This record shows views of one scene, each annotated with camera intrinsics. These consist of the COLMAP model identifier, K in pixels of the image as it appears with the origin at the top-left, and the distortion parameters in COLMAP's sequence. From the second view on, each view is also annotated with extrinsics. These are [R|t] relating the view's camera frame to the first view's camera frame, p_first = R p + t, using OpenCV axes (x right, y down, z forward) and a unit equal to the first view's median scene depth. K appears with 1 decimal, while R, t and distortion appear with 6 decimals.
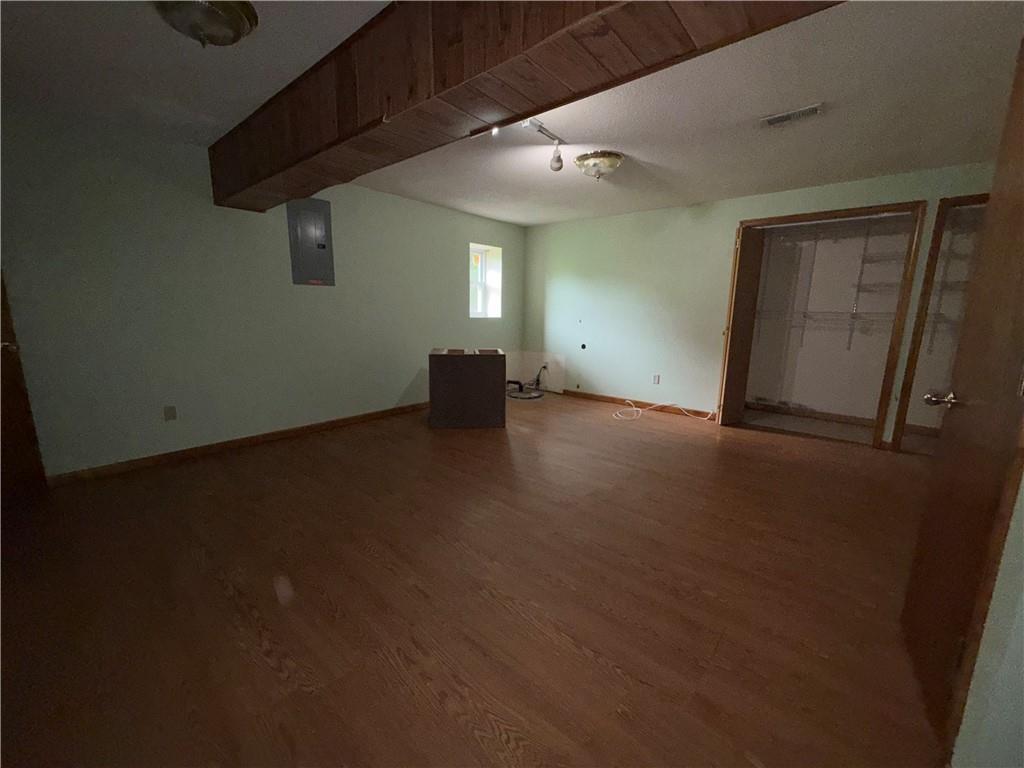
lens RADIAL K [[407.9, 0, 511.0], [0, 407.9, 381.5], [0, 0, 1]] dist [-0.000817, 0.000044]
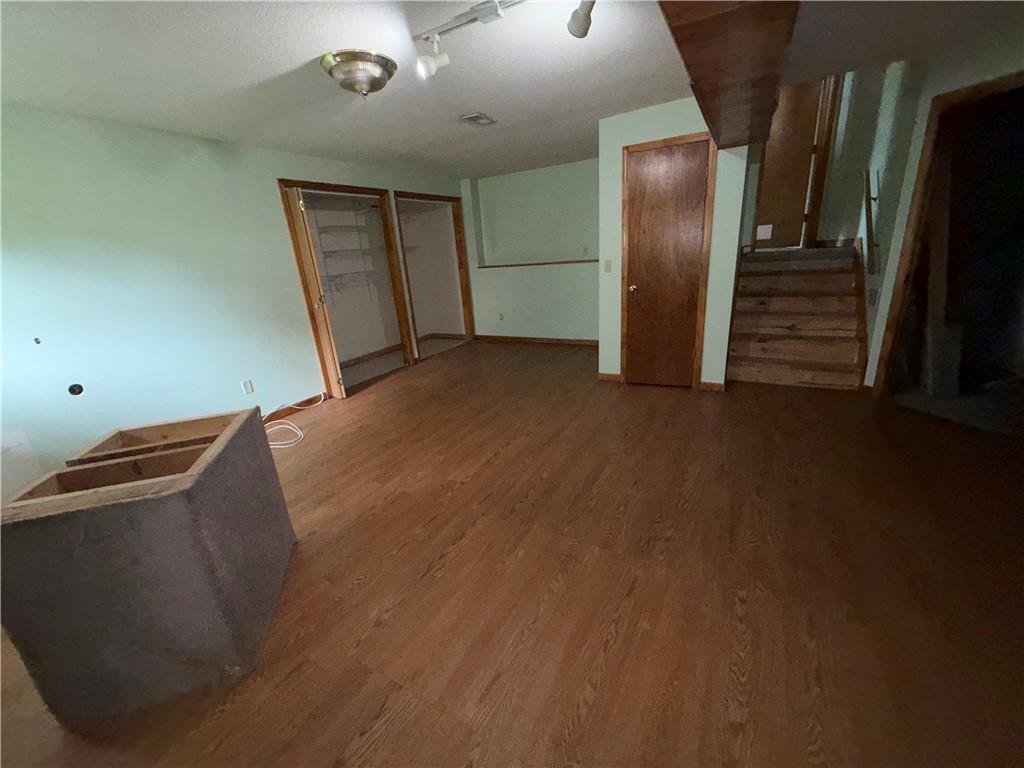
lens RADIAL K [[407.9, 0, 510.7], [0, 407.9, 383.7], [0, 0, 1]] dist [-0.000817, 0.000044]
pose [[-0.178354, -0.308677, 0.934296, -0.486646], [0.250436, 0.904010, 0.346479, -0.172984], [-0.951563, 0.295777, -0.083930, 0.725003]]
